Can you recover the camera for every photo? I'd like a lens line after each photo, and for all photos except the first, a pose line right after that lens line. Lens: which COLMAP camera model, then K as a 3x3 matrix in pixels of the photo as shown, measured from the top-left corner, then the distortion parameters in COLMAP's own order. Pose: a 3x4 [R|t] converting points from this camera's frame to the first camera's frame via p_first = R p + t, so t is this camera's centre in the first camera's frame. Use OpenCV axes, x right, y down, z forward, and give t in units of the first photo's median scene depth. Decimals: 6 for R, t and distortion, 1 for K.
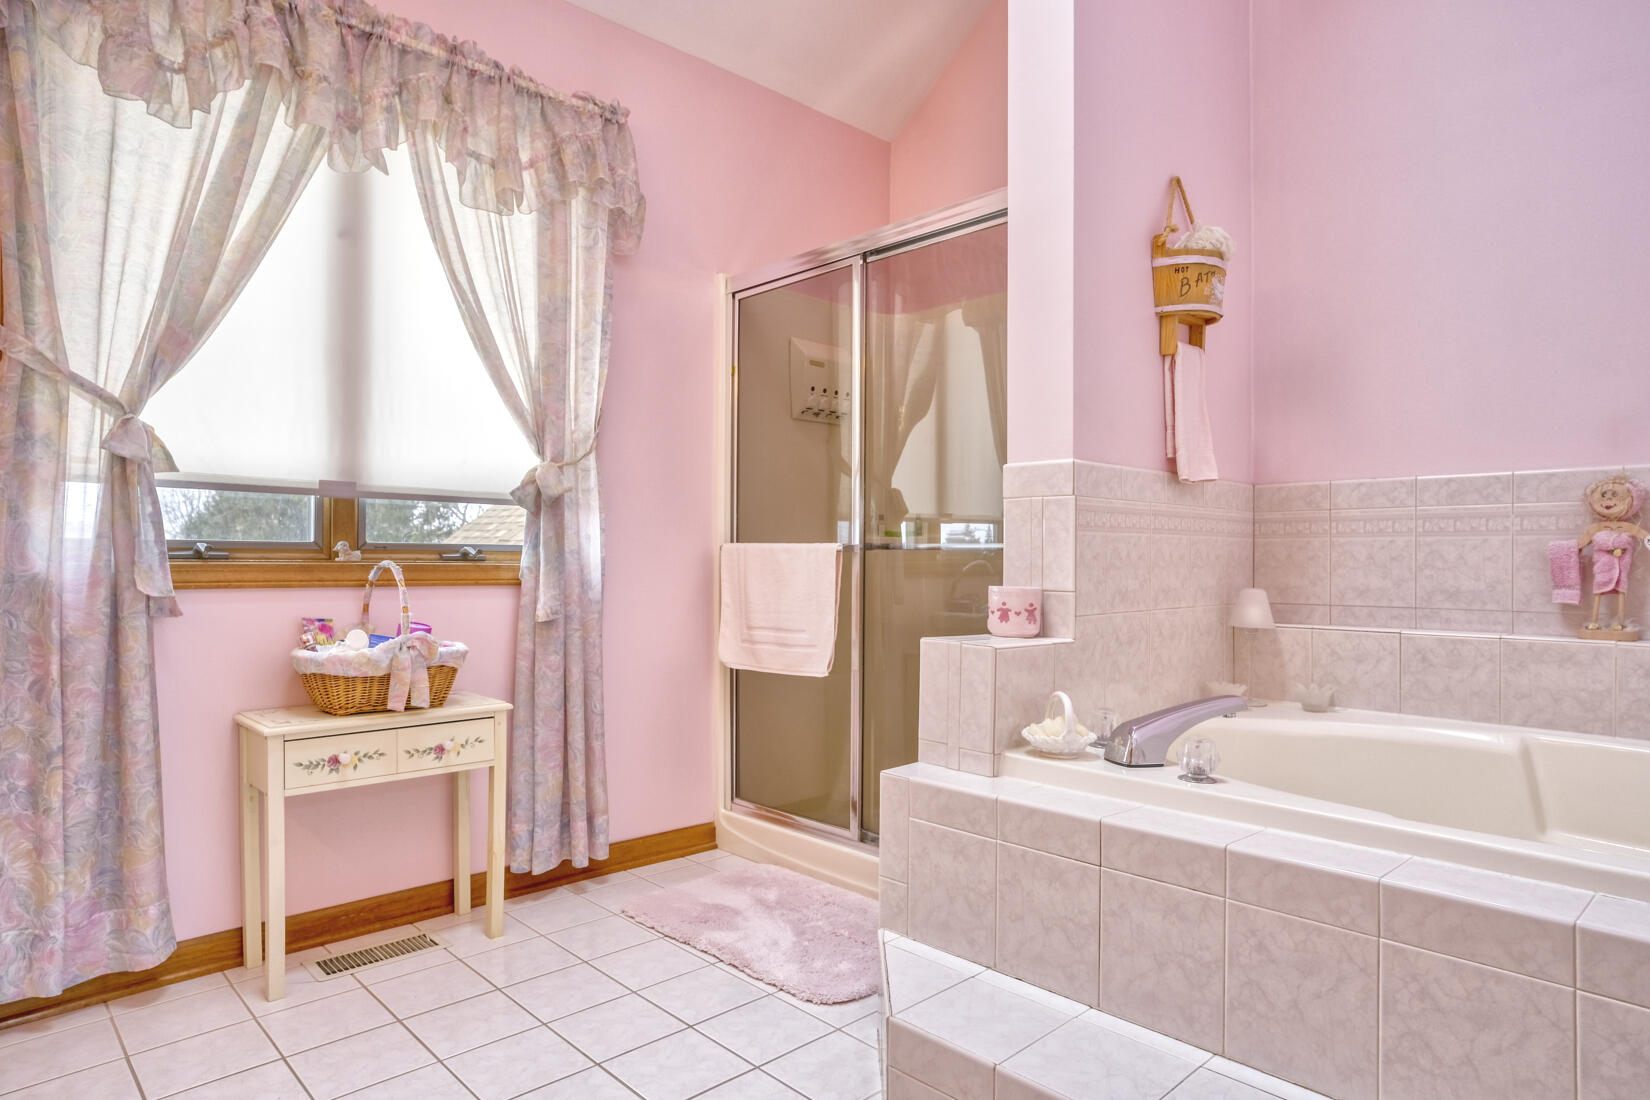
lens RADIAL K [[952.3, 0, 825.1], [0, 952.3, 555.2], [0, 0, 1]] dist [-0.017302, 0.015542]
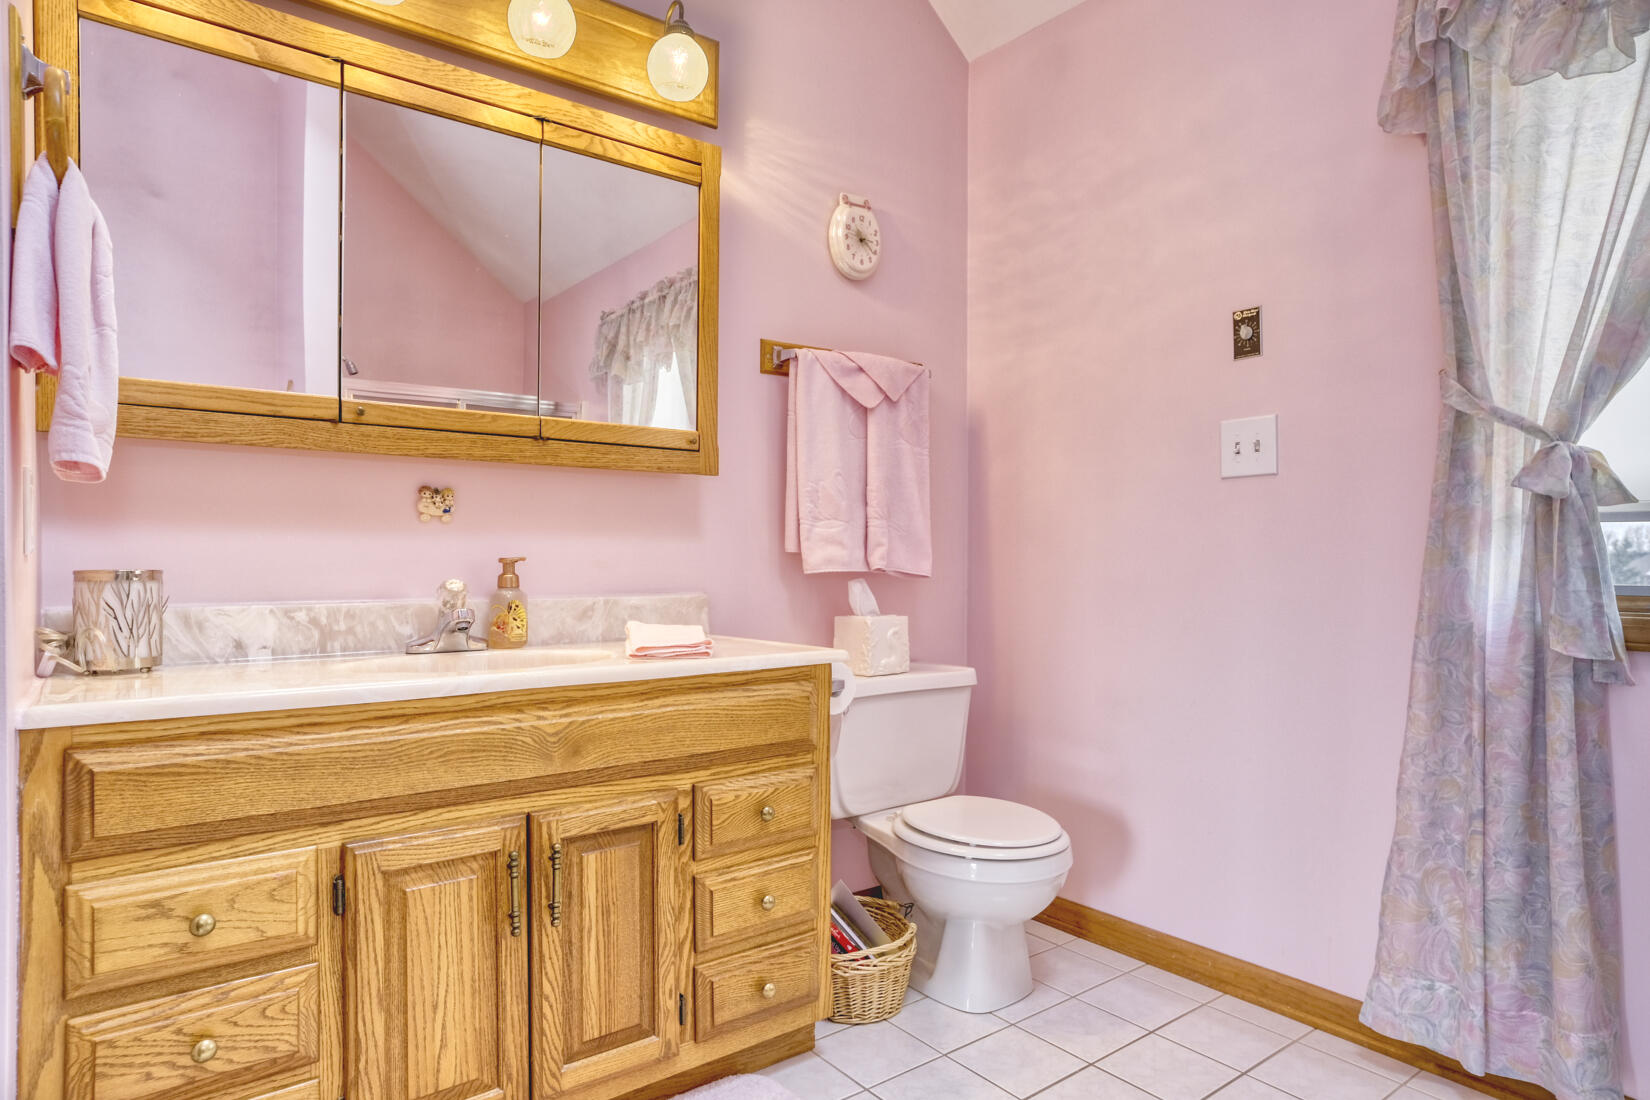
lens RADIAL K [[952.3, 0, 824.7], [0, 952.3, 555.2], [0, 0, 1]] dist [-0.017302, 0.015542]
pose [[-0.097714, -0.004812, -0.995203, 0.183650], [0.004345, 0.999977, -0.005262, -0.046475], [0.995205, -0.004838, -0.097691, 0.441072]]
